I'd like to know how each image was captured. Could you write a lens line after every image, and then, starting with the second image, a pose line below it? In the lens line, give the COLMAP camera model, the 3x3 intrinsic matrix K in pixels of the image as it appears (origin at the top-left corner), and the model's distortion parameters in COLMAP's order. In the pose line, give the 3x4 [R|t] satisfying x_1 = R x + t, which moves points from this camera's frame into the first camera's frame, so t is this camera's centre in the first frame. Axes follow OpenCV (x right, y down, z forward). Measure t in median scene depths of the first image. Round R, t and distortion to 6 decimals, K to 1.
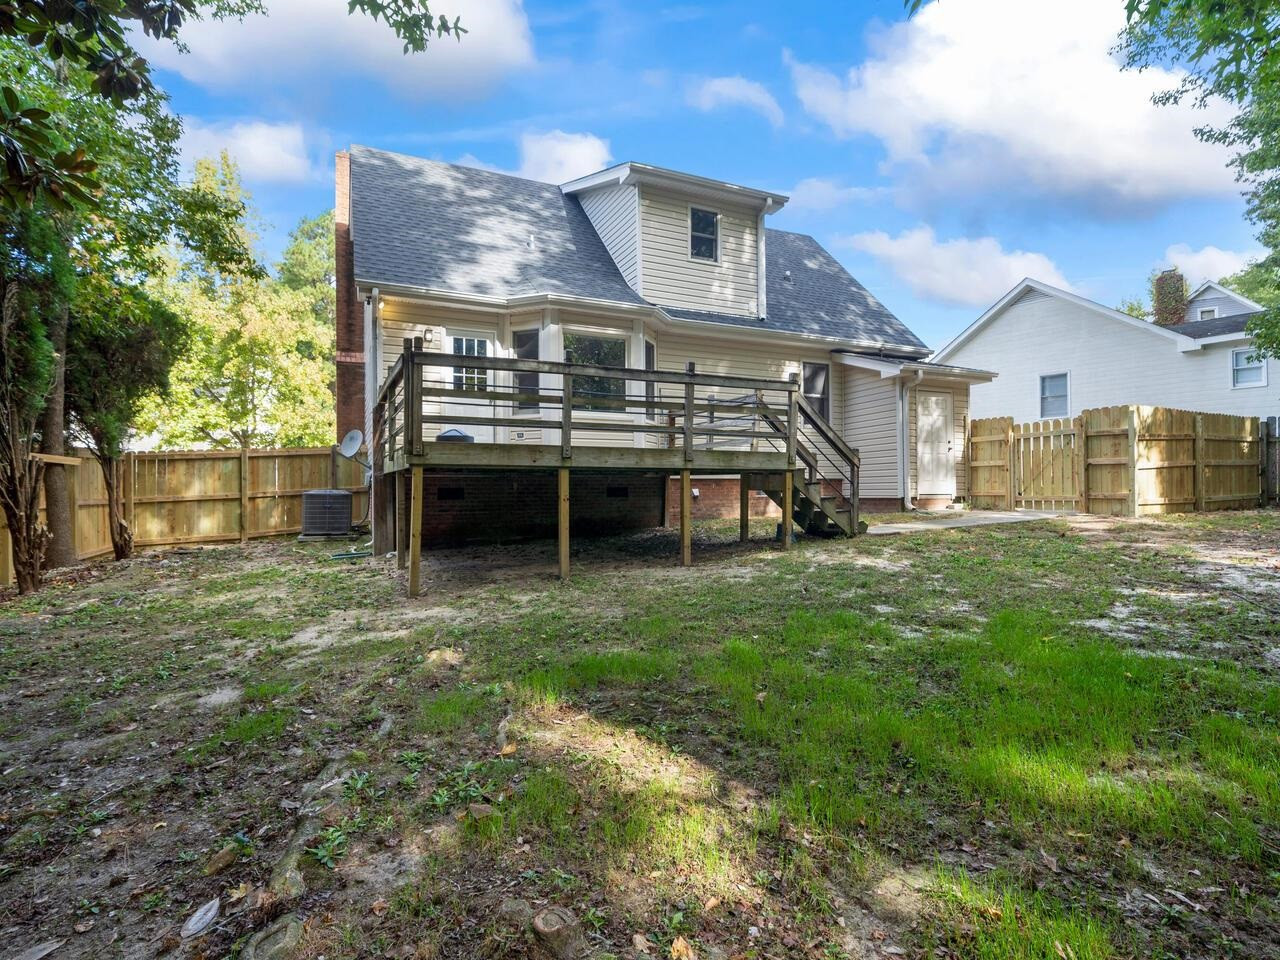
lens RADIAL K [[642.9, 0, 647.2], [0, 642.9, 474.6], [0, 0, 1]] dist [0.001044, 0.000380]
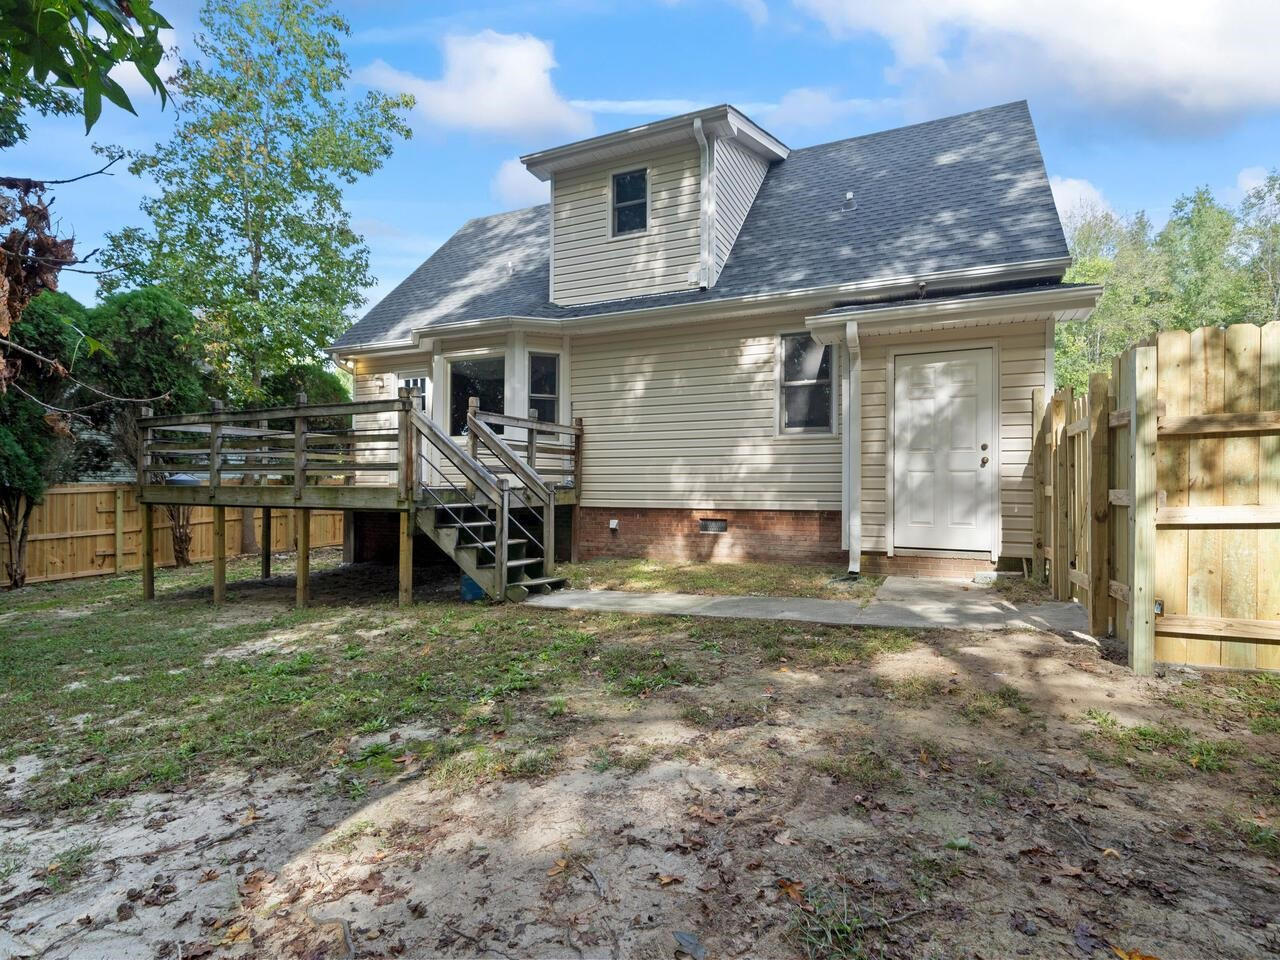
lens RADIAL K [[642.9, 0, 647.2], [0, 642.9, 474.6], [0, 0, 1]] dist [0.001044, 0.000380]
pose [[0.649364, -0.011549, -0.760390, 0.715510], [0.011701, 0.999918, -0.005194, -0.030015], [0.760387, -0.005525, 0.649446, 0.501028]]
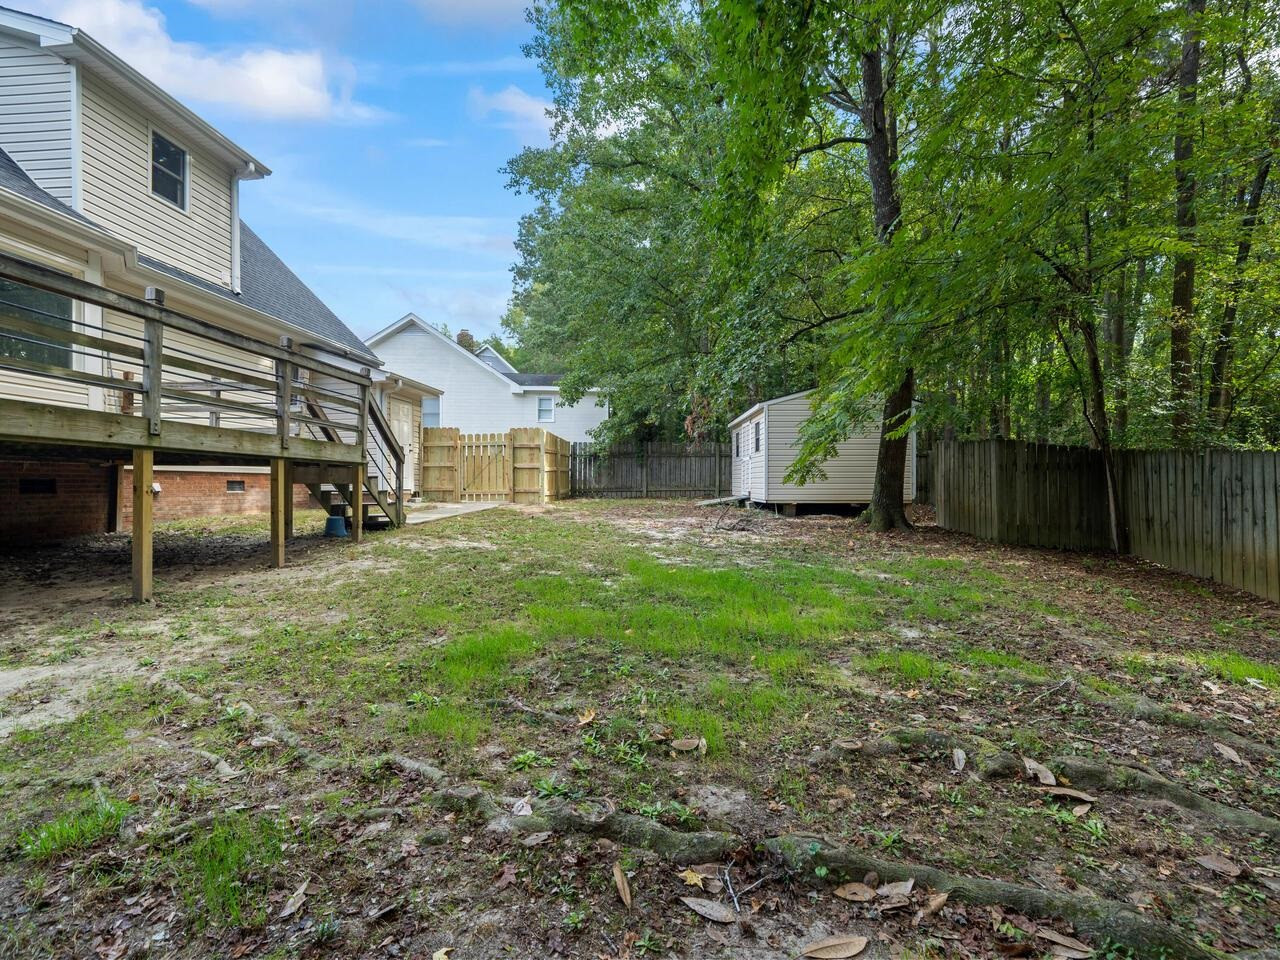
lens RADIAL K [[585.5, 0, 640.0], [0, 585.5, 480.0], [0, 0, 1]] dist [-0.004427, -0.000310]
pose [[0.509655, 0.012694, 0.860285, -0.239686], [-0.017417, 0.999838, -0.004435, 0.010938], [-0.860203, -0.012724, 0.509794, 0.106891]]
